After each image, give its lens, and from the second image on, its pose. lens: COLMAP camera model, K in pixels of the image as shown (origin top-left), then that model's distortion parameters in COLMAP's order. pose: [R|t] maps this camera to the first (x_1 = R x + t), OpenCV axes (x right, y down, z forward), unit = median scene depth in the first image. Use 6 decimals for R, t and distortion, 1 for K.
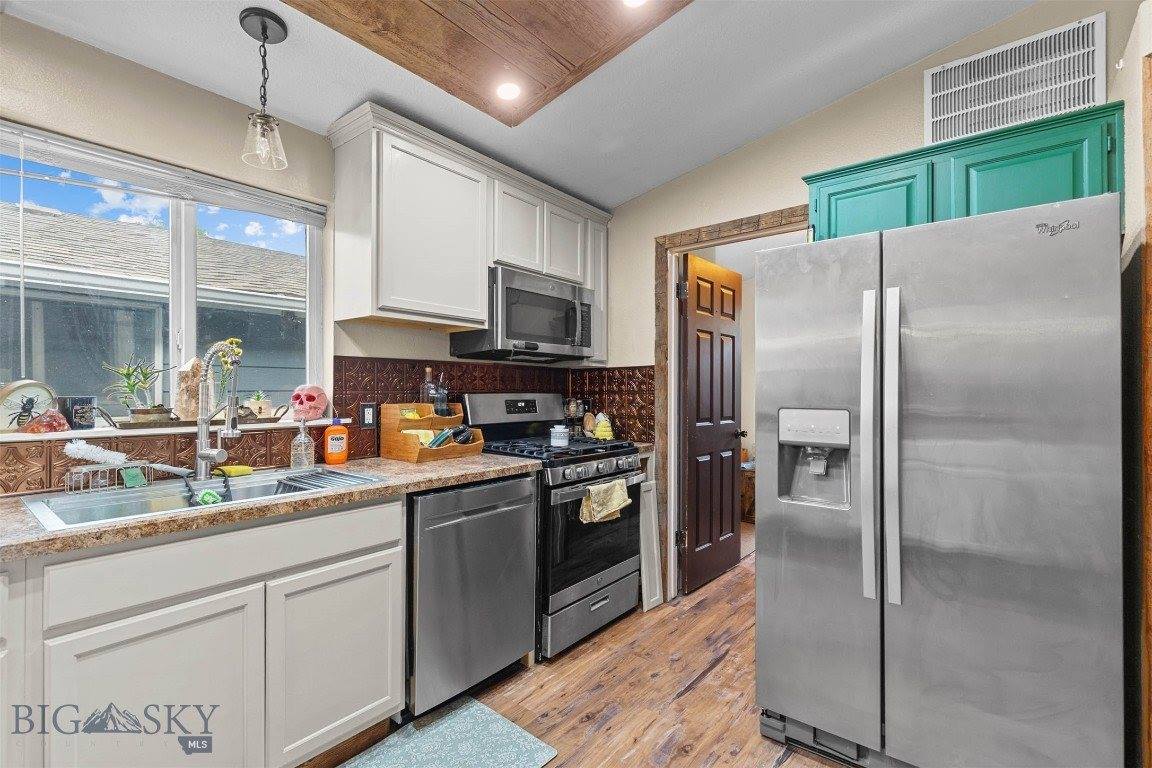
lens RADIAL K [[511.4, 0, 573.3], [0, 511.4, 386.1], [0, 0, 1]] dist [0.001734, -0.000704]
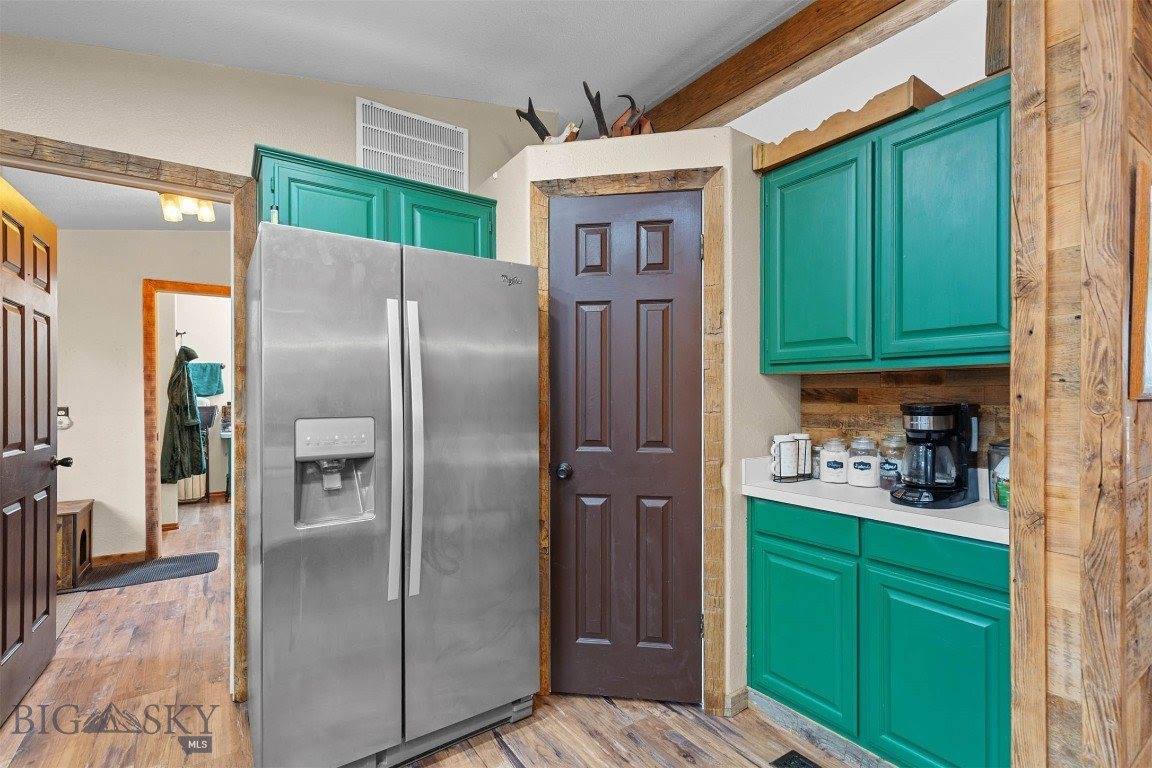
lens RADIAL K [[519.3, 0, 576.7], [0, 519.3, 397.3], [0, 0, 1]] dist [0.005231, 0.000199]
pose [[0.295830, -0.004646, 0.955229, -0.274574], [-0.002874, 0.999979, 0.005753, 0.001562], [-0.955236, -0.004447, 0.295811, 0.308379]]
